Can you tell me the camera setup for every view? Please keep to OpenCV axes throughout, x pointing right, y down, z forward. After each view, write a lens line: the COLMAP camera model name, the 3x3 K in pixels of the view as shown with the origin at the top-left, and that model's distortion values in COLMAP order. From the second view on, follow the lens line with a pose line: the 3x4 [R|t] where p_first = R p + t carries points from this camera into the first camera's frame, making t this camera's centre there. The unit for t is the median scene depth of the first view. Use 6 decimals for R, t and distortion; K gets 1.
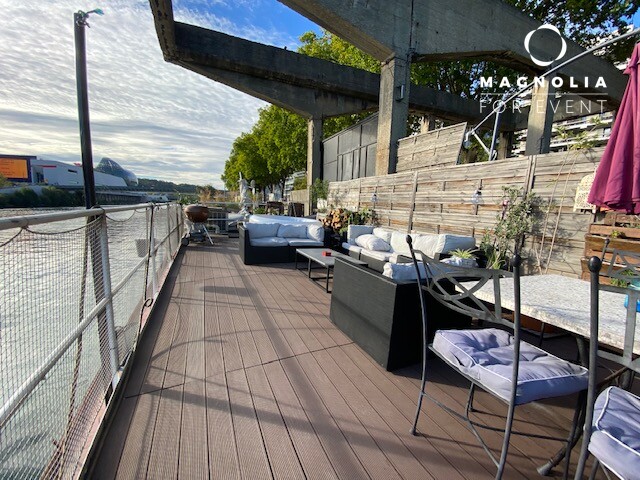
lens RADIAL K [[260.6, 0, 321.2], [0, 260.6, 244.5], [0, 0, 1]] dist [0.001488, -0.012319]
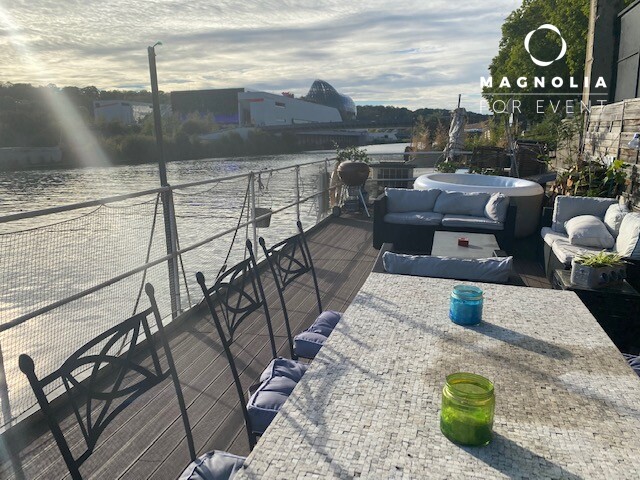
lens RADIAL K [[494.5, 0, 308.9], [0, 494.5, 244.0], [0, 0, 1]] dist [-0.011419, -0.000020]
pose [[0.762623, 0.088759, -0.640725, 0.318962], [-0.056057, 0.995883, 0.071237, -0.015678], [0.644410, -0.018410, 0.764459, -0.111766]]
